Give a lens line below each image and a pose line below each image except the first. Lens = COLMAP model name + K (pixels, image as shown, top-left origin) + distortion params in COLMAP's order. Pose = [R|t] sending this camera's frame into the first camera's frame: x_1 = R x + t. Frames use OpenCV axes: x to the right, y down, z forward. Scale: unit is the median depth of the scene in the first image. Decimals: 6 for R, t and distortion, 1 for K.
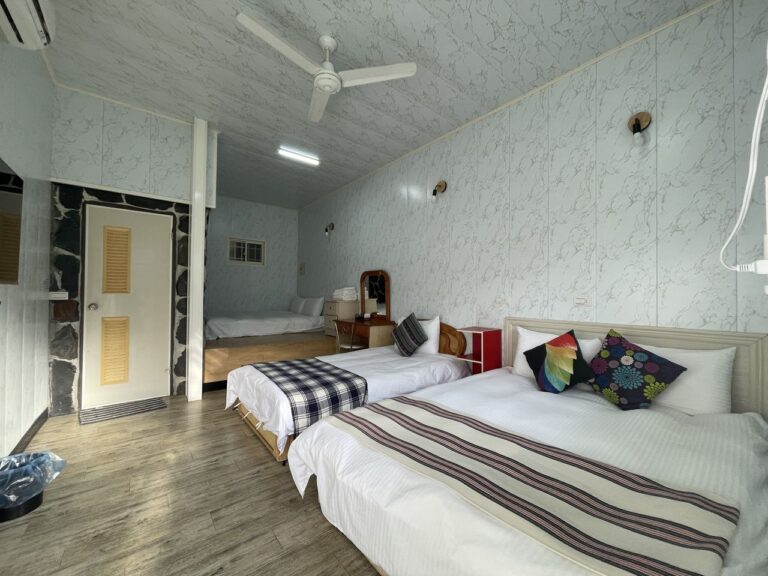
lens RADIAL K [[307.8, 0, 384.0], [0, 307.8, 288.0], [0, 0, 1]] dist [-0.000457, -0.000082]
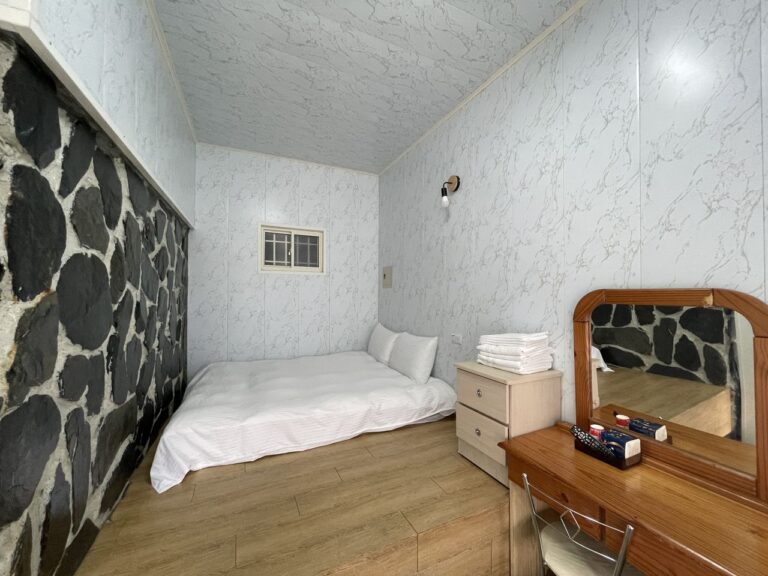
lens RADIAL K [[307.8, 0, 384.0], [0, 307.8, 288.0], [0, 0, 1]] dist [-0.000457, -0.000082]
pose [[0.973007, -0.014672, -0.230307, -0.261720], [0.015632, 0.999875, 0.002343, -0.077892], [0.230243, -0.005880, 0.973115, 0.829692]]
